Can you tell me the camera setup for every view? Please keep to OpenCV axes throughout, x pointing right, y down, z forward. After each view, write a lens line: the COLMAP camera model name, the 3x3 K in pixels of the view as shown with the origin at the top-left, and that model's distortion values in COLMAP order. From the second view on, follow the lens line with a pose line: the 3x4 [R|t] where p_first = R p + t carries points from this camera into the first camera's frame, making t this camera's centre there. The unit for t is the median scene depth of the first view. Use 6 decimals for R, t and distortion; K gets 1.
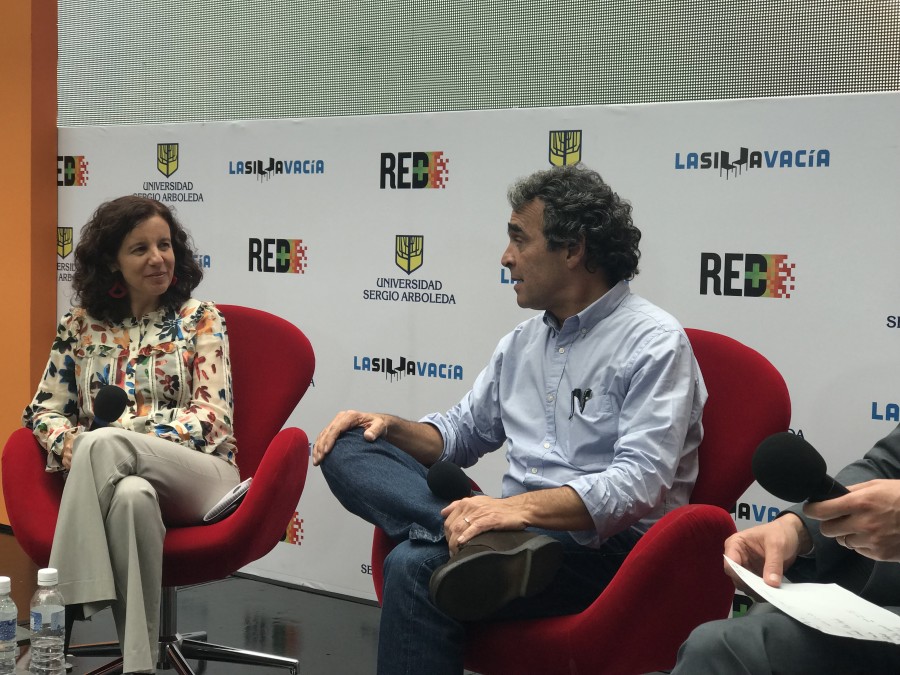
lens RADIAL K [[1464.6, 0, 441.6], [0, 1464.6, 340.9], [0, 0, 1]] dist [-0.001890, 0.293954]
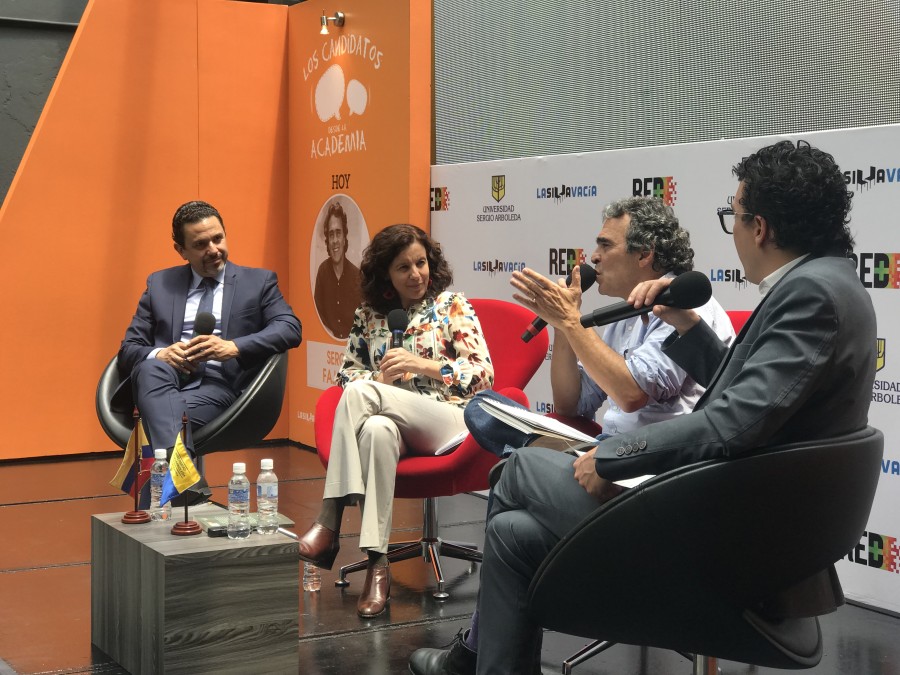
lens RADIAL K [[1464.6, 0, 441.6], [0, 1464.6, 340.9], [0, 0, 1]] dist [-0.001890, 0.293954]
pose [[0.926236, -0.000899, -0.376944, 0.332765], [-0.000235, 0.999996, -0.002962, 0.017268], [0.376945, 0.002833, 0.926231, -0.267247]]
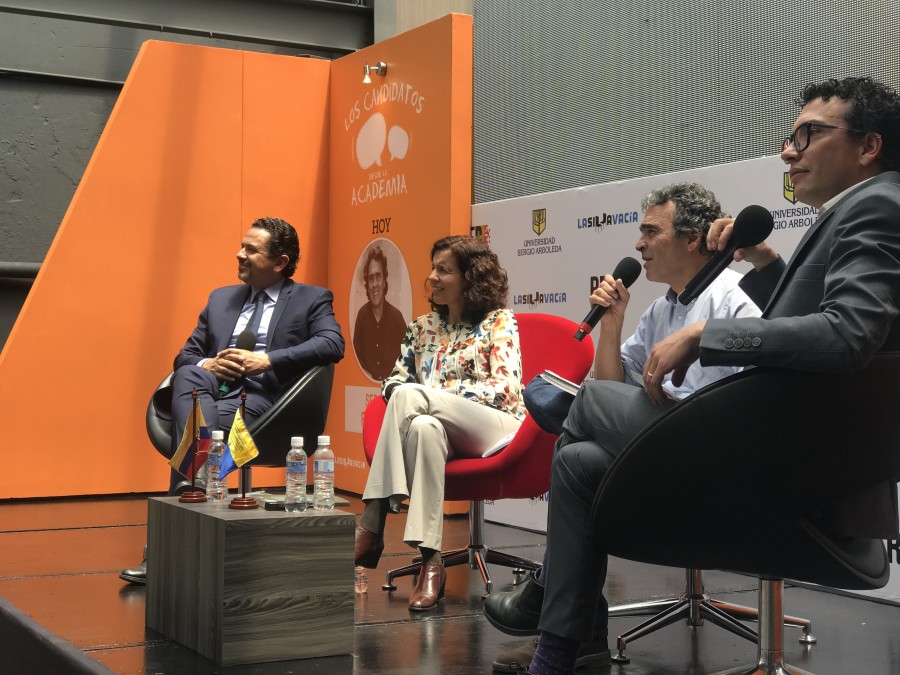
lens RADIAL K [[1464.6, 0, 441.6], [0, 1464.6, 340.9], [0, 0, 1]] dist [-0.001890, 0.293954]
pose [[0.920950, -0.024561, -0.388906, 0.316338], [-0.006006, 0.996999, -0.077186, 0.110172], [0.389634, 0.073420, 0.918039, -0.291398]]
